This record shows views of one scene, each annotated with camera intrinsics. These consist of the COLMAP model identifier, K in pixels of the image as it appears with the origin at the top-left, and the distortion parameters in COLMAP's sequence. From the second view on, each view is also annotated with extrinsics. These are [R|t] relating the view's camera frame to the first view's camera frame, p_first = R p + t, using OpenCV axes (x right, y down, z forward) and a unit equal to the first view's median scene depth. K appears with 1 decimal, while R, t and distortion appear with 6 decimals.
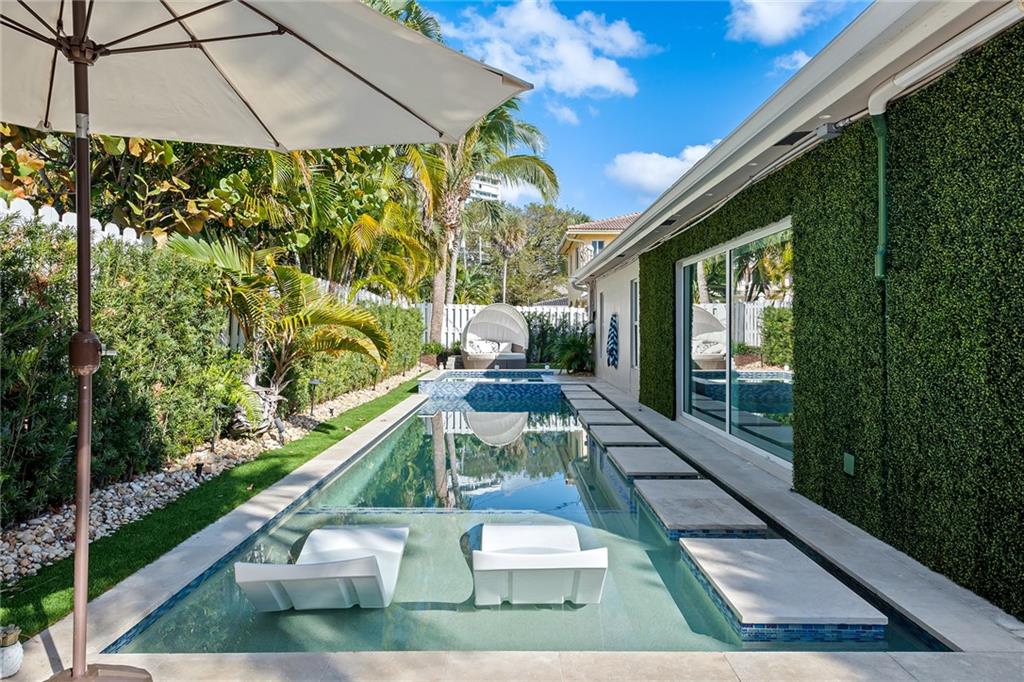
lens RADIAL K [[661.1, 0, 512.0], [0, 661.1, 341.0], [0, 0, 1]] dist [-0.000100, -0.000460]
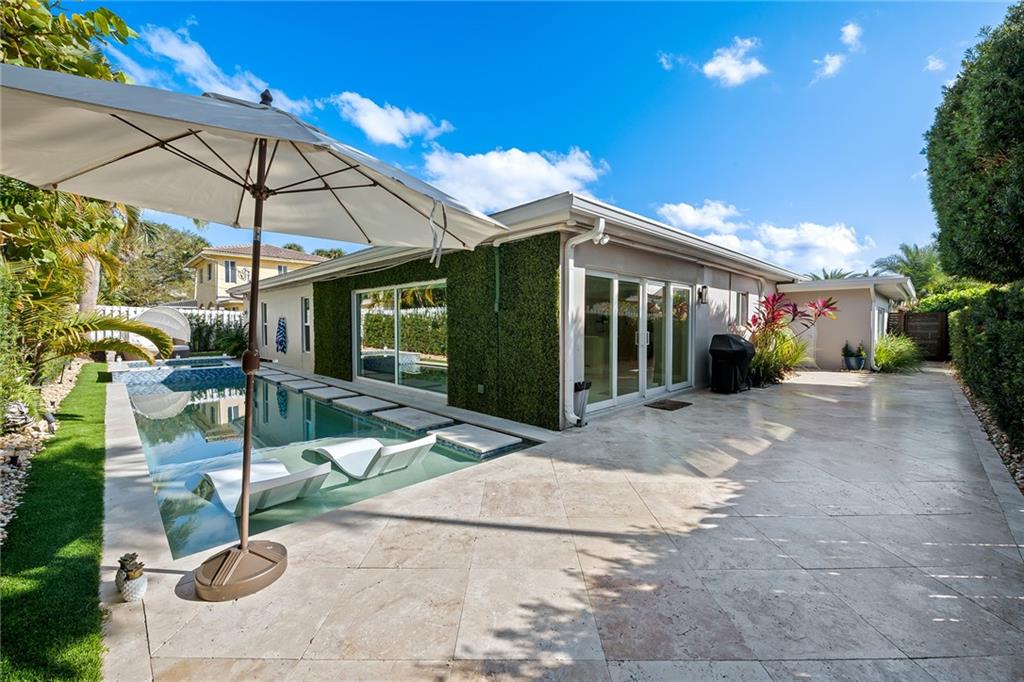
lens RADIAL K [[403.0, 0, 516.9], [0, 403.0, 338.0], [0, 0, 1]] dist [-0.011258, -0.000001]
pose [[0.707689, -0.024654, 0.706094, -0.264774], [0.012788, 0.999674, 0.022088, -0.017406], [-0.706408, -0.006602, 0.707774, -0.074276]]
